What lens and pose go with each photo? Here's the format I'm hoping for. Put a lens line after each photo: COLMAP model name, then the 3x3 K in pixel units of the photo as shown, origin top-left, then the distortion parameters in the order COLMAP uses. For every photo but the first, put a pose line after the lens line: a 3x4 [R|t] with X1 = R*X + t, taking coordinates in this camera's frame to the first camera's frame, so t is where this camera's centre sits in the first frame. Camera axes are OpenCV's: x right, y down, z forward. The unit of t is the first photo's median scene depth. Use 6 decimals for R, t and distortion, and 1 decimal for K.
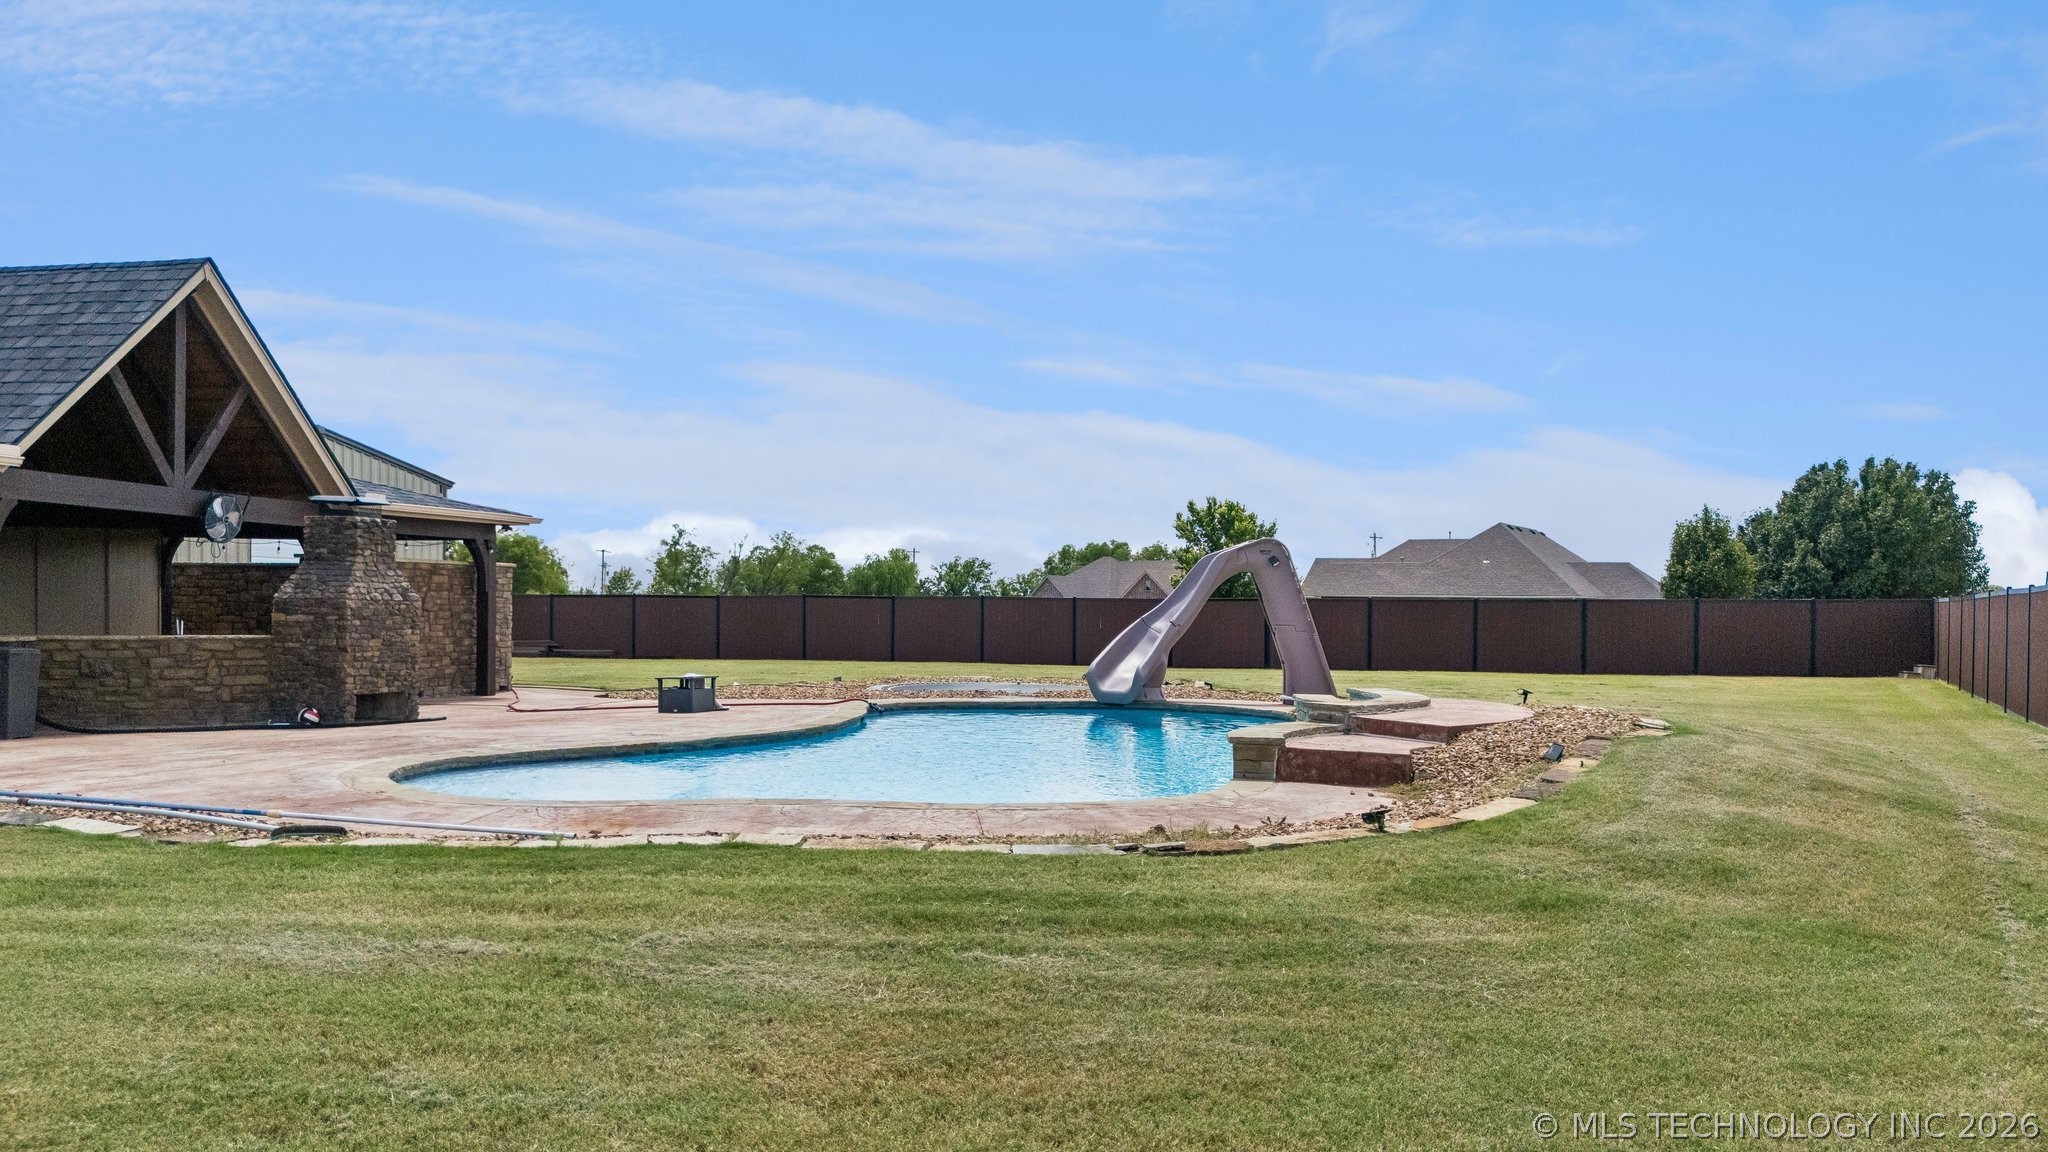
lens RADIAL K [[1544.5, 0, 1018.0], [0, 1544.5, 611.7], [0, 0, 1]] dist [0.060861, -0.054575]
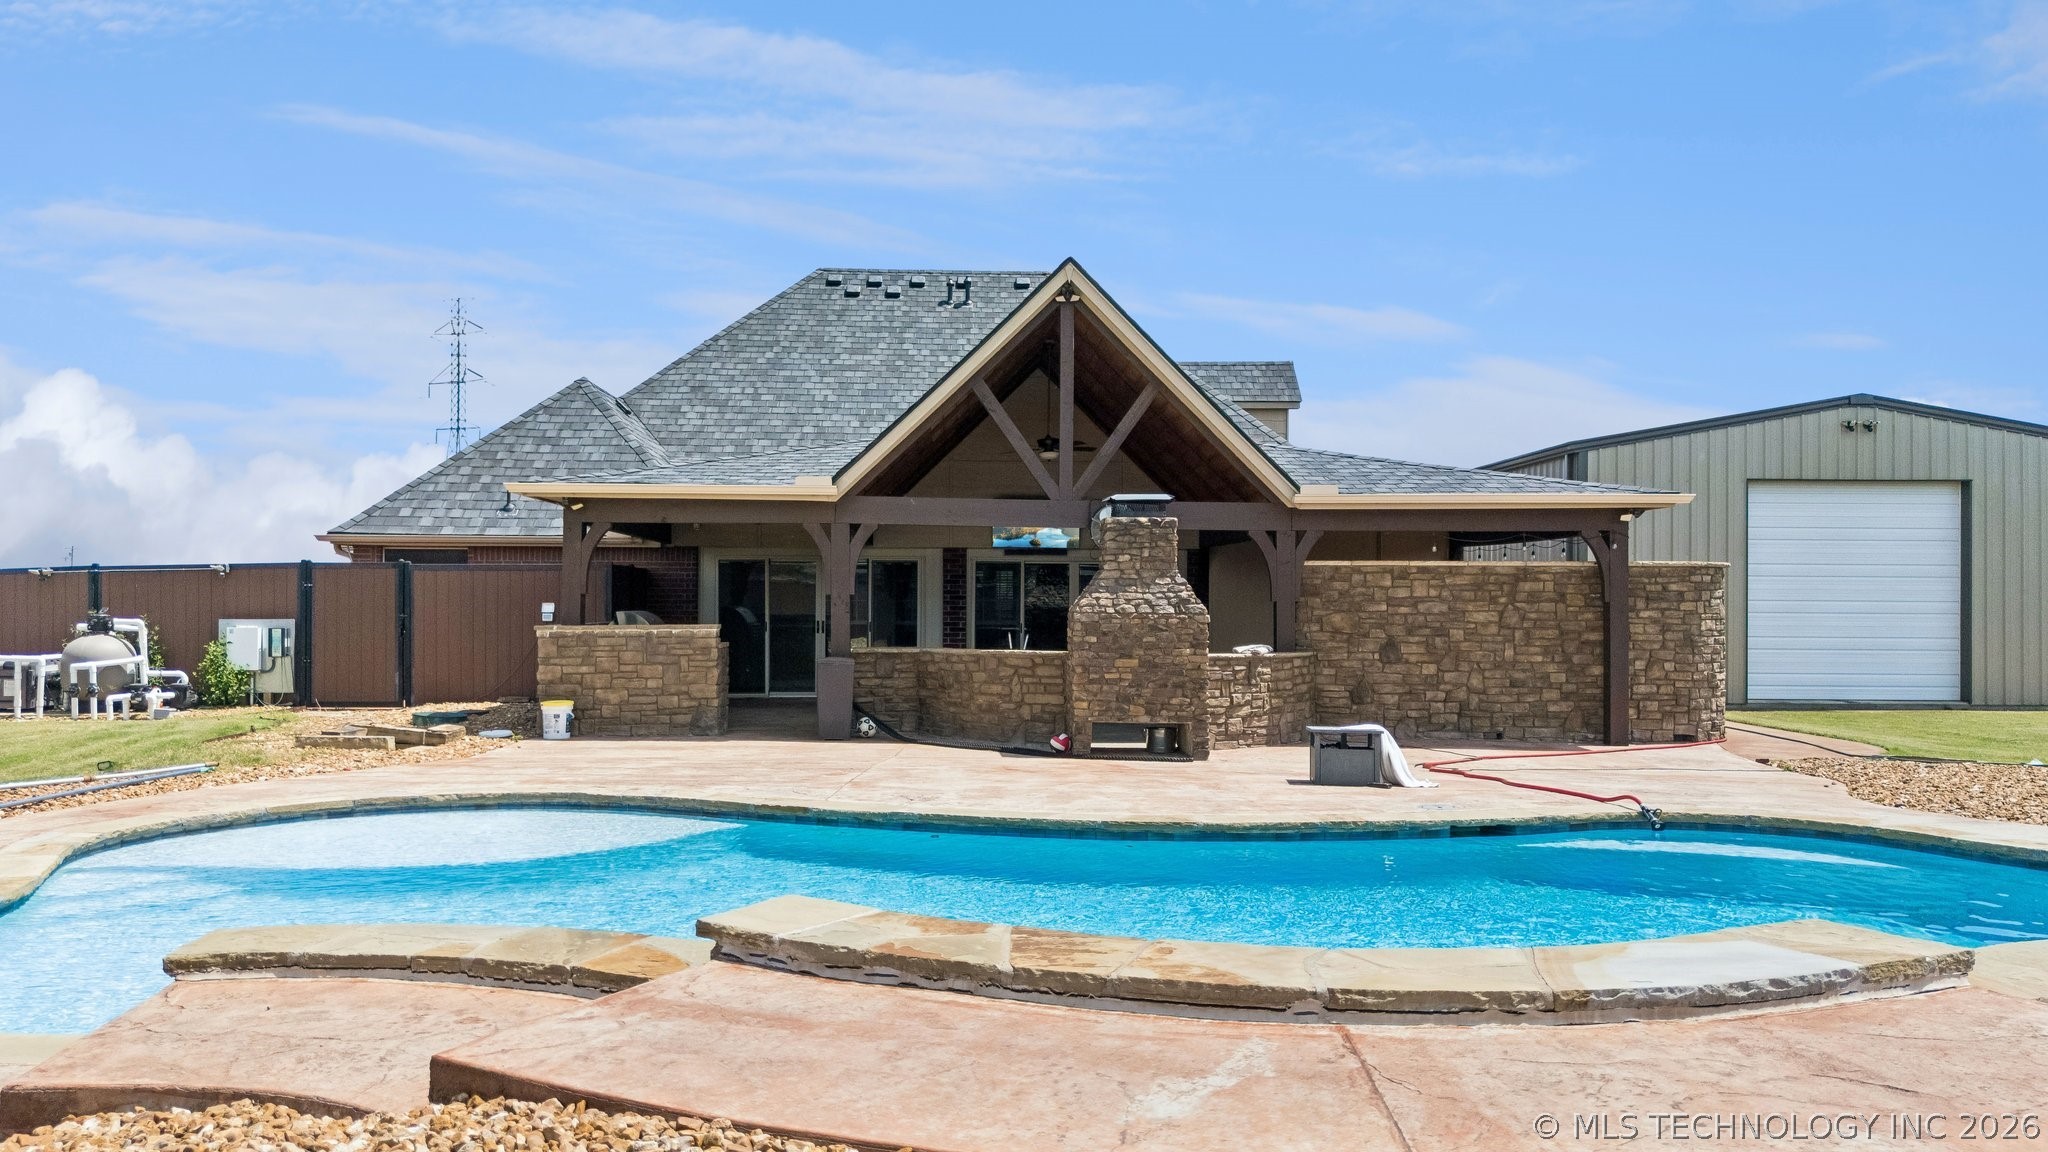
lens RADIAL K [[1673.2, 0, 1113.4], [0, 1673.2, 575.6], [0, 0, 1]] dist [0.011905, 0.006932]
pose [[0.254188, -0.025753, -0.966812, 0.456530], [-0.007041, 0.999570, -0.028477, -0.001858], [0.967129, 0.014046, 0.253898, 0.736981]]
